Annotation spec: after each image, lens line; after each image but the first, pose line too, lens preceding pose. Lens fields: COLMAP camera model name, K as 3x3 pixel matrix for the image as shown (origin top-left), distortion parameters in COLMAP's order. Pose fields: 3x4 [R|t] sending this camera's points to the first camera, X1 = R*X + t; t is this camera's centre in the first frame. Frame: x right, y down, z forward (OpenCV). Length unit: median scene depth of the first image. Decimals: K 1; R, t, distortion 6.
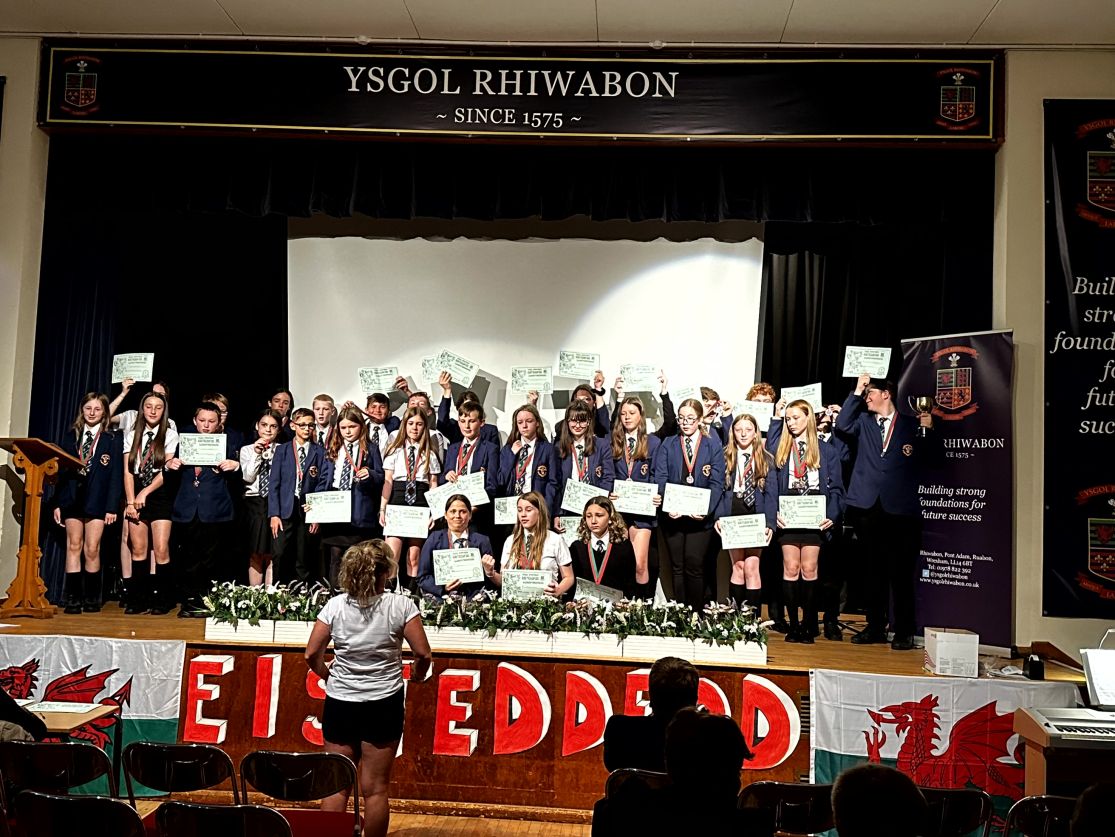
lens RADIAL K [[1134.8, 0, 547.1], [0, 1134.8, 413.1], [0, 0, 1]] dist [0.168164, -0.340108]
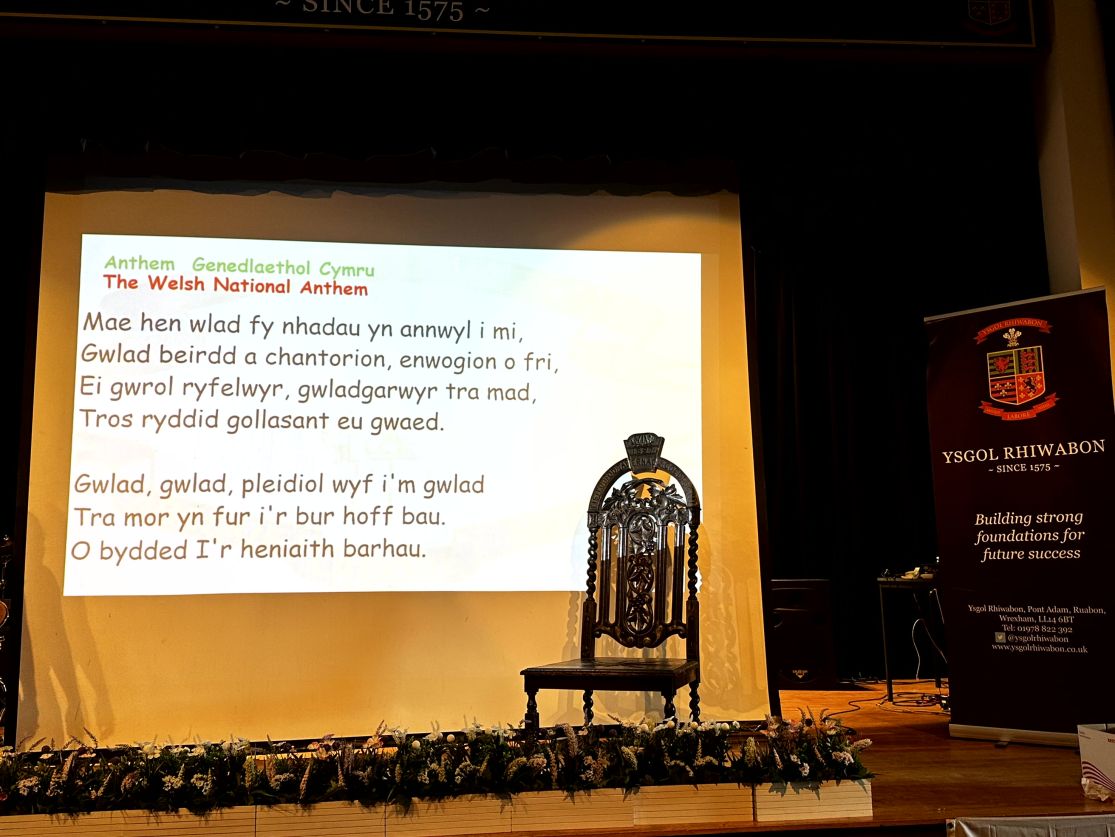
lens RADIAL K [[1020.9, 0, 557.5], [0, 1020.9, 418.5], [0, 0, 1]] dist [0.011022, 0.000590]
pose [[0.984520, -0.032008, 0.172323, -0.047843], [0.044619, 0.996562, -0.069816, 0.037707], [-0.169496, 0.076424, 0.982563, 0.429852]]
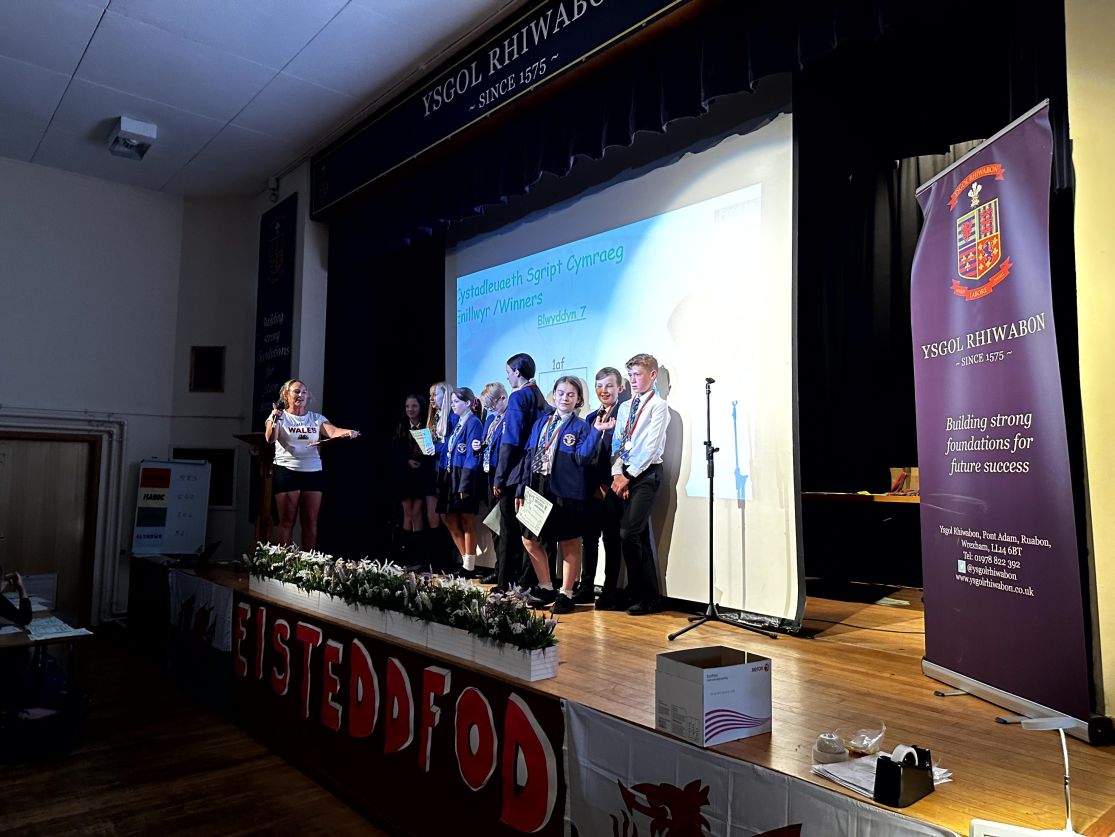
lens RADIAL K [[782.2, 0, 558.0], [0, 782.2, 413.9], [0, 0, 1]] dist [0.048462, -0.063316]
pose [[0.699514, -0.087382, -0.709256, 0.487262], [0.065913, 0.996154, -0.057721, 0.073607], [0.711573, -0.006372, 0.702584, 0.589349]]
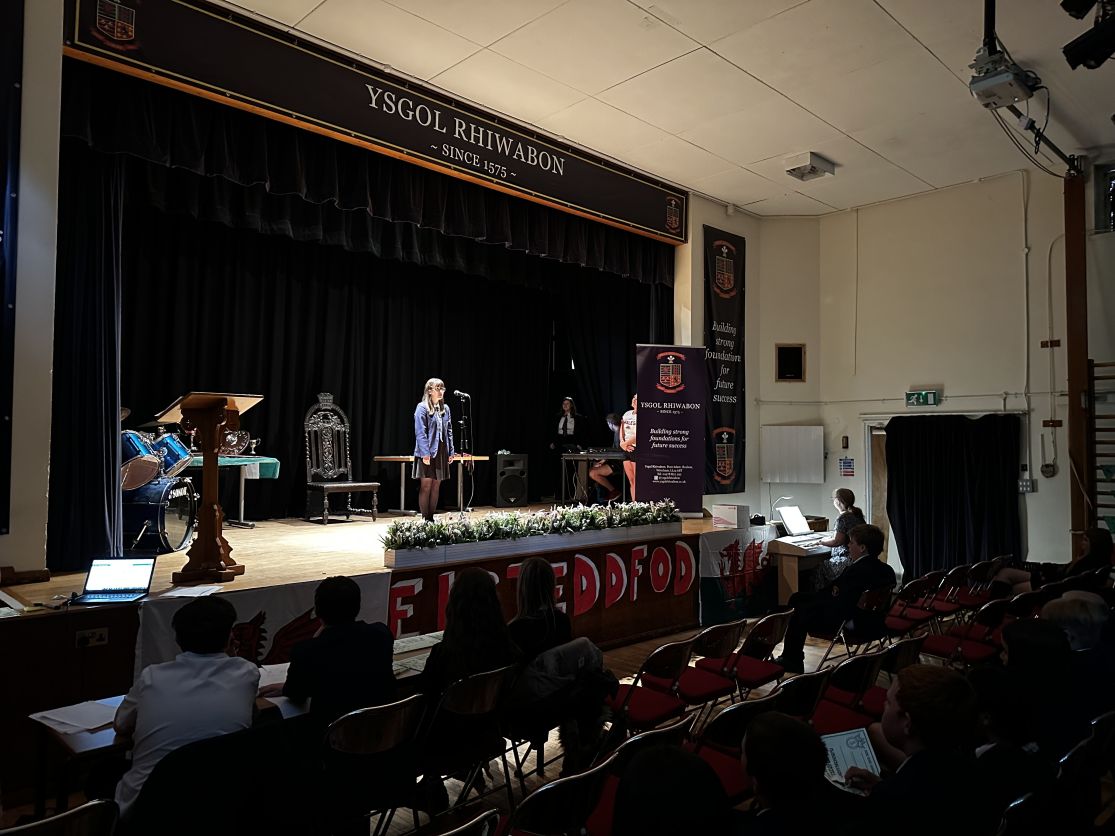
lens RADIAL K [[779.5, 0, 557.5], [0, 779.5, 418.0], [0, 0, 1]] dist [0.074132, -0.111291]
pose [[0.664311, -0.003260, 0.747450, -0.710490], [-0.037271, 0.998602, 0.037481, 0.006148], [-0.746527, -0.052757, 0.663260, 0.321528]]
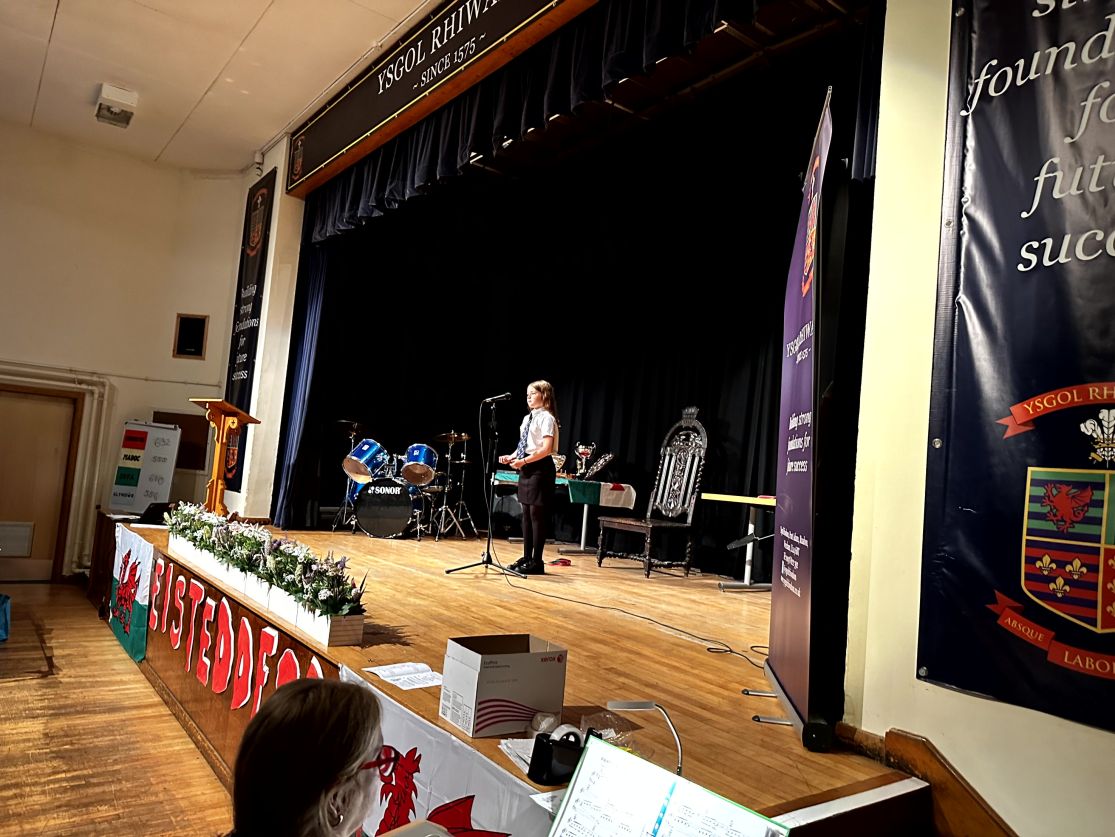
lens RADIAL K [[786.4, 0, 557.4], [0, 786.4, 423.2], [0, 0, 1]] dist [0.022367, -0.023612]
pose [[0.655769, -0.030118, -0.754360, 0.573942], [-0.004259, 0.999040, -0.043588, 0.088204], [0.754949, 0.031796, 0.655012, 0.682867]]
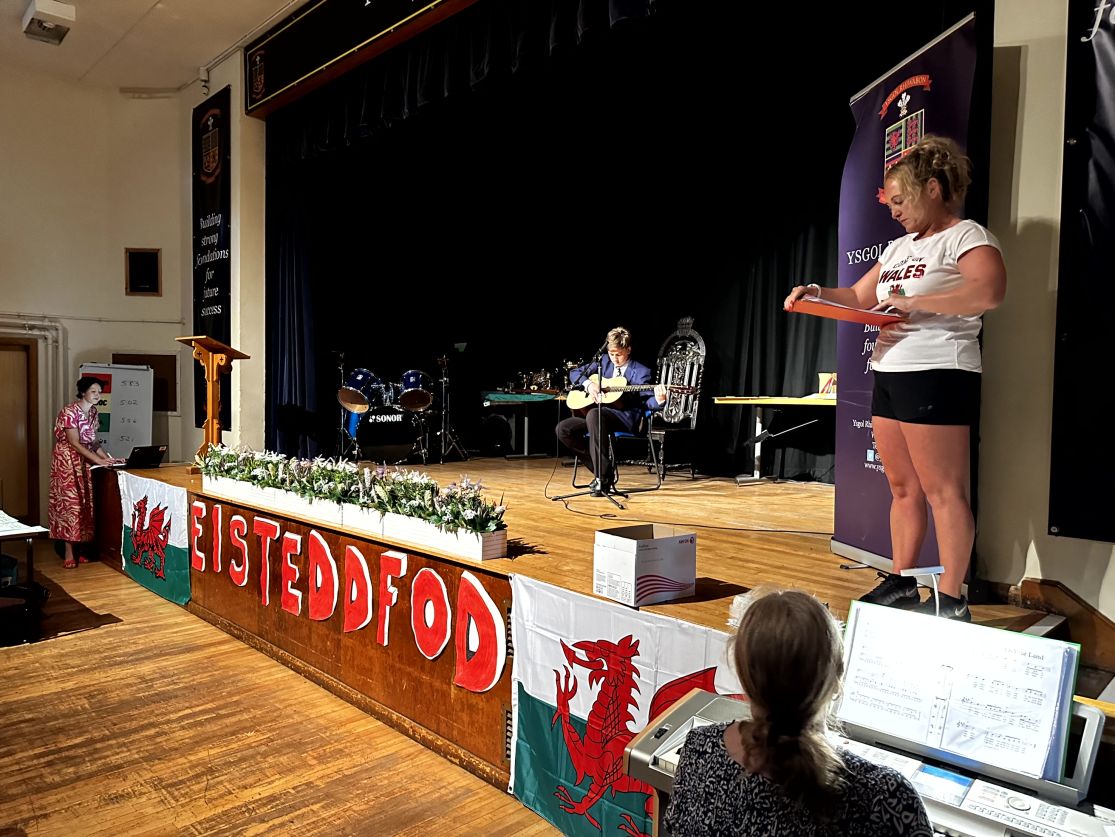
lens RADIAL K [[779.9, 0, 552.6], [0, 779.9, 424.7], [0, 0, 1]] dist [0.072215, -0.104441]
pose [[0.743548, 0.000509, -0.668682, 0.503324], [0.061911, 0.995652, 0.069600, 0.082368], [0.665810, -0.093150, 0.740284, 0.569739]]
